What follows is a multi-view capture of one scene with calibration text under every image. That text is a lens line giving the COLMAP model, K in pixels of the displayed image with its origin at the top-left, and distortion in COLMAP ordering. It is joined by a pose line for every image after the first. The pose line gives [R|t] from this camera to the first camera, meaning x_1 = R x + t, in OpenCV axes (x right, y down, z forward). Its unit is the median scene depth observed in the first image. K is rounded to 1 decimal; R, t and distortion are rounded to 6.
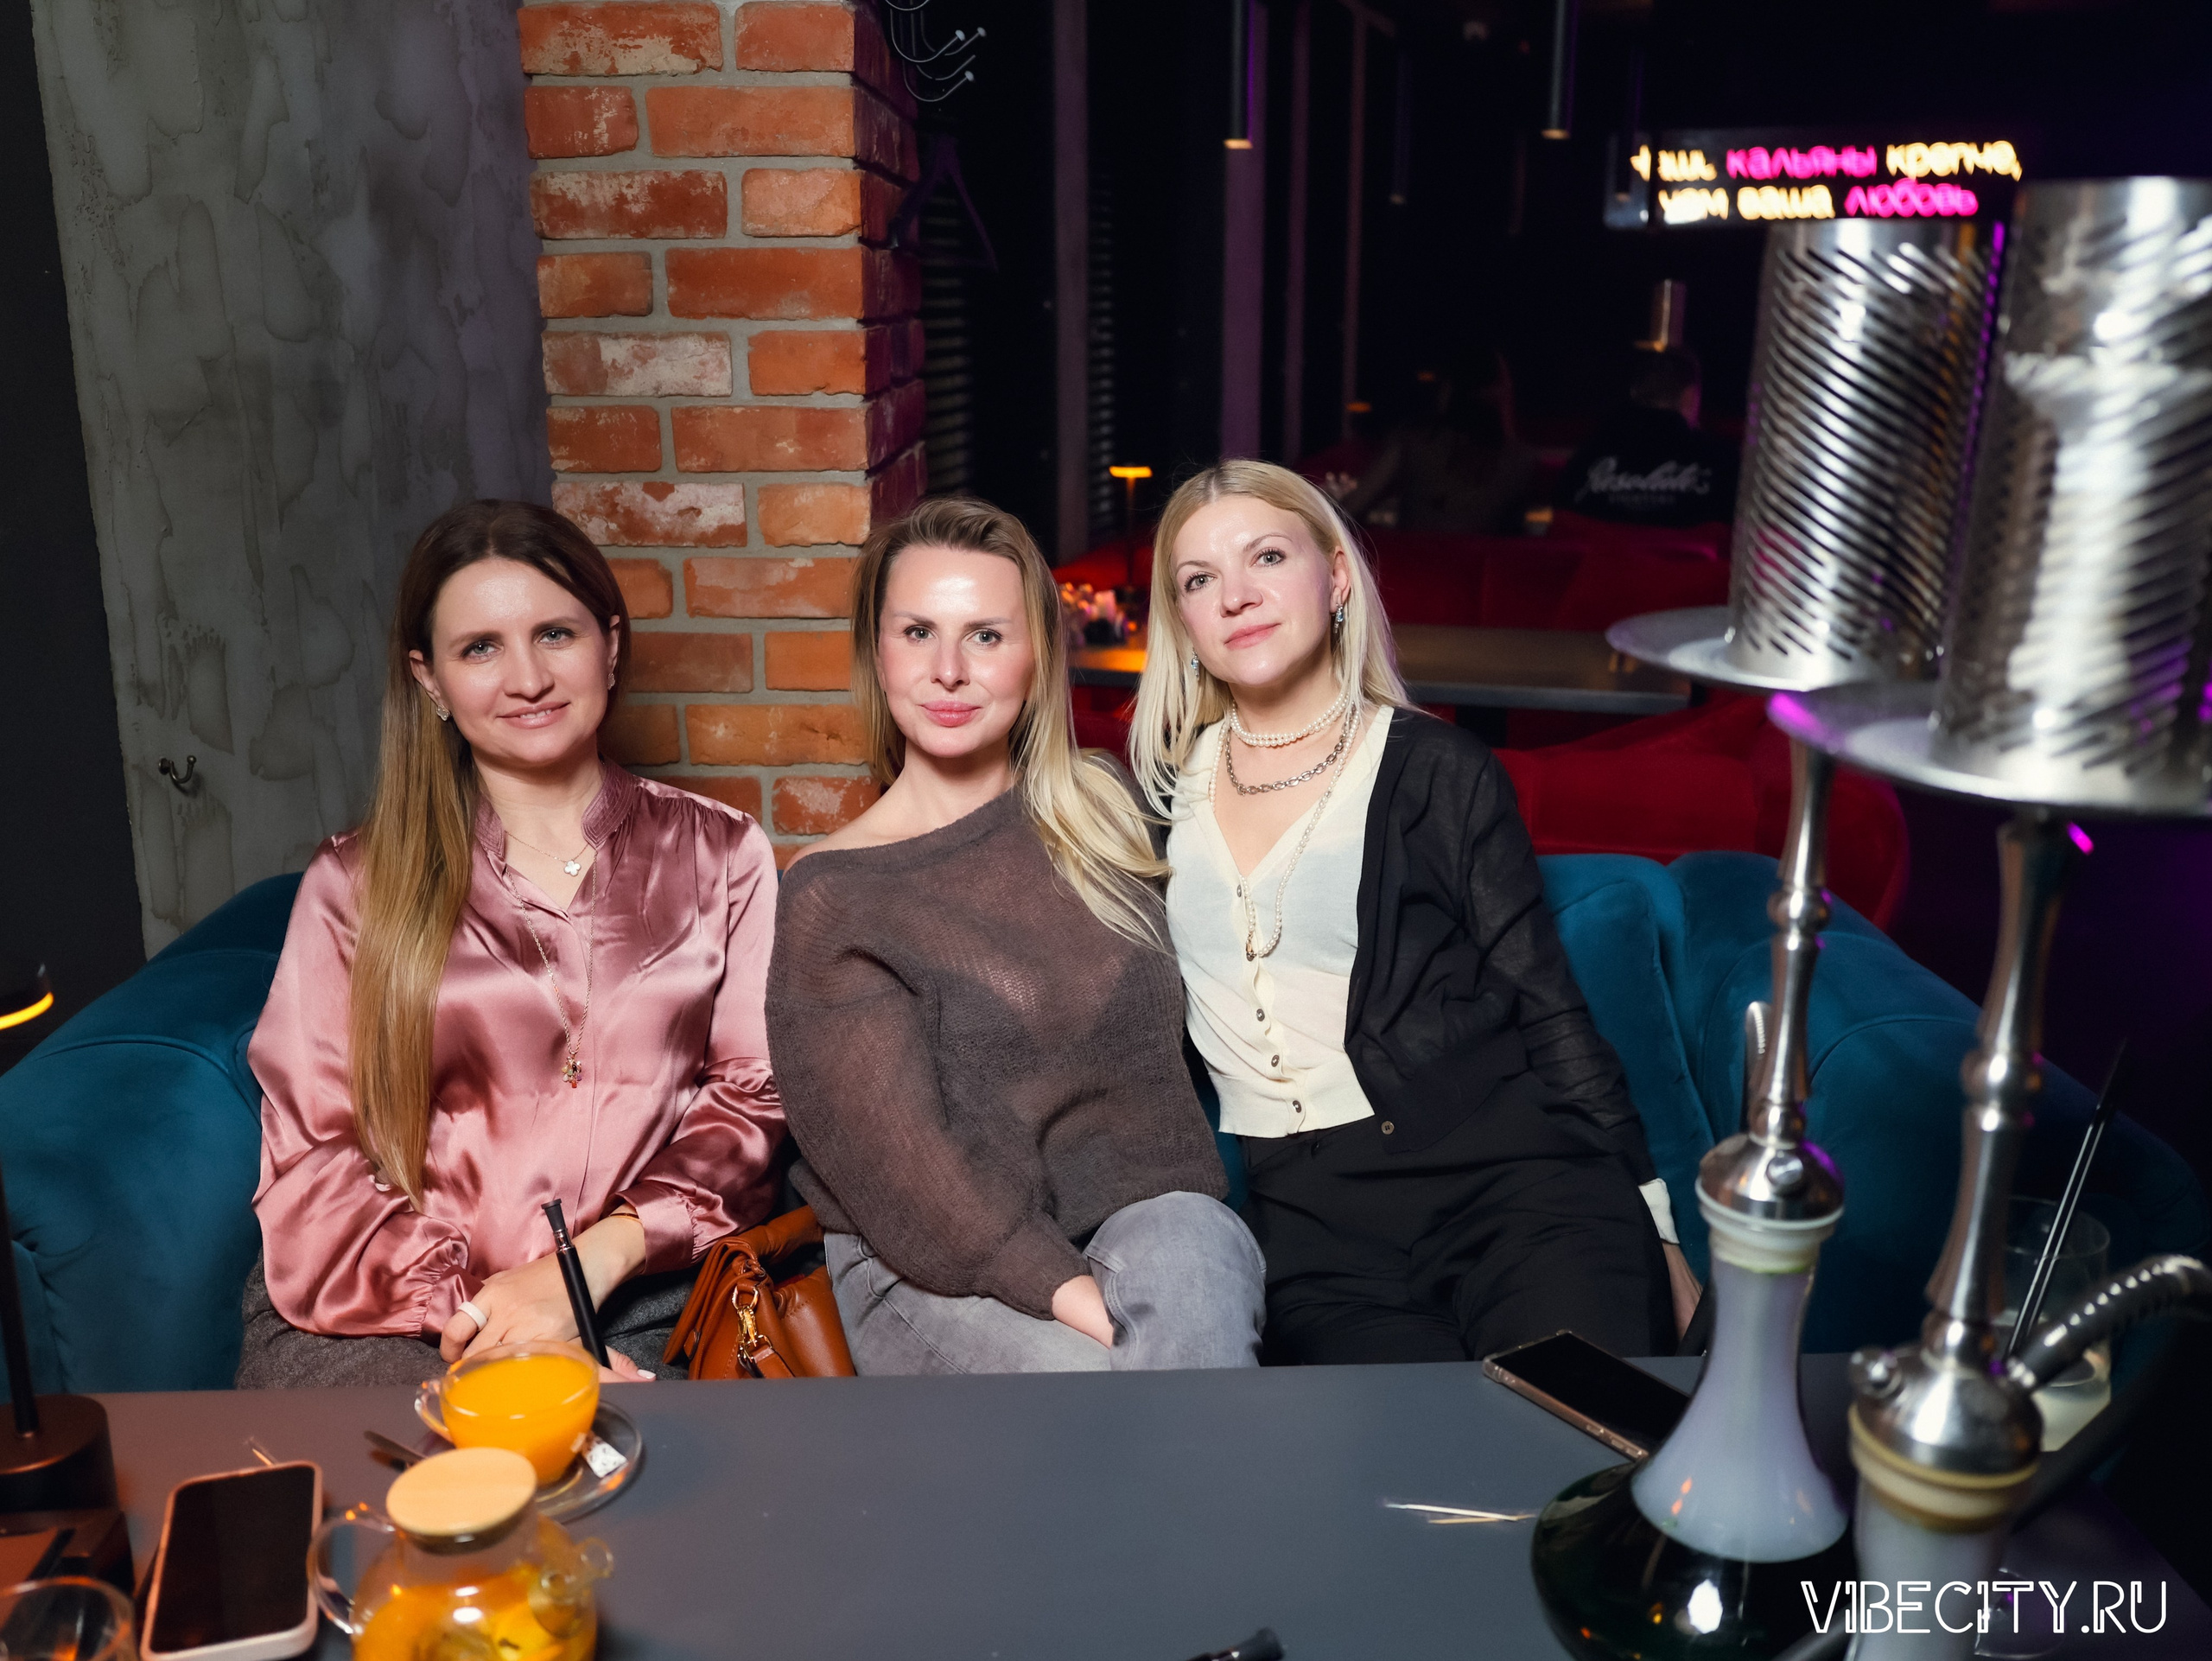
lens RADIAL K [[2172.1, 0, 1140.0], [0, 2172.1, 827.9], [0, 0, 1]] dist [0.007016, -0.025664]
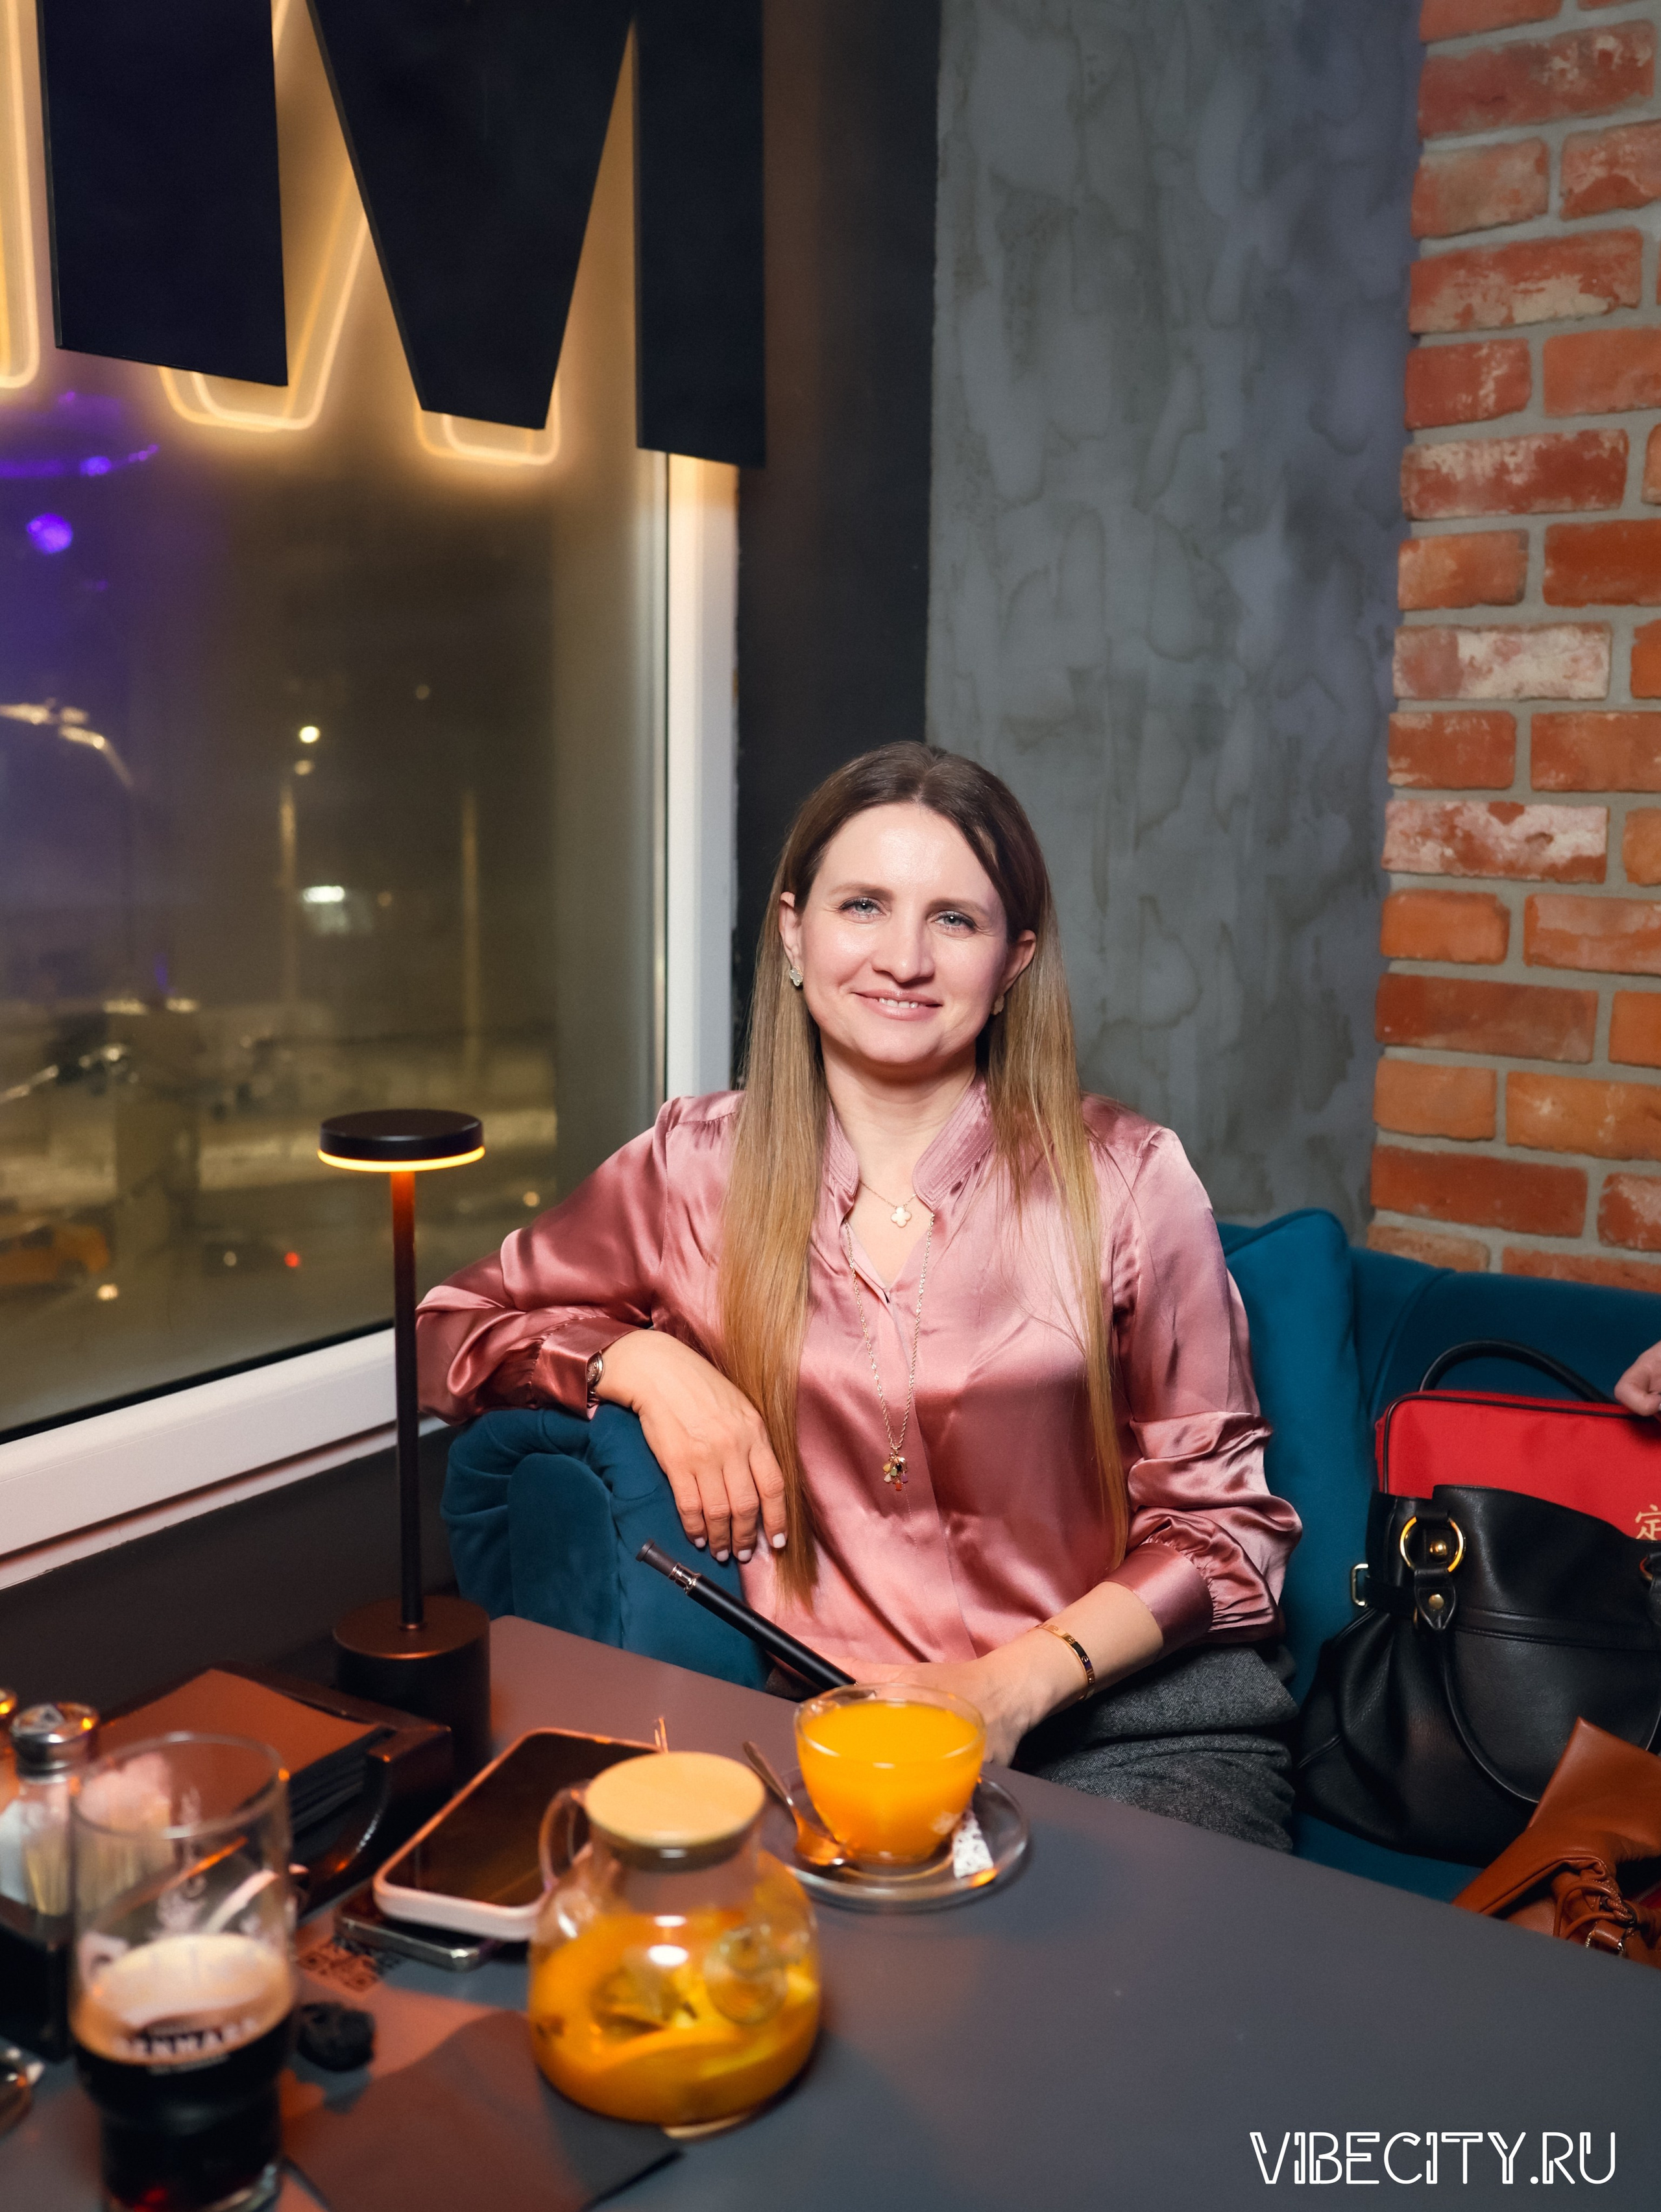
lens RADIAL K [[2252.9, 0, 844.6], [0, 2252.9, 1112.8], [0, 0, 1]] dist [-0.005295, 0.007735]
pose [[0.787520, 0.103007, -0.607620, 0.118720], [-0.167099, 0.984689, -0.049644, 0.045369], [0.593203, 0.140628, 0.792675, 0.179088]]
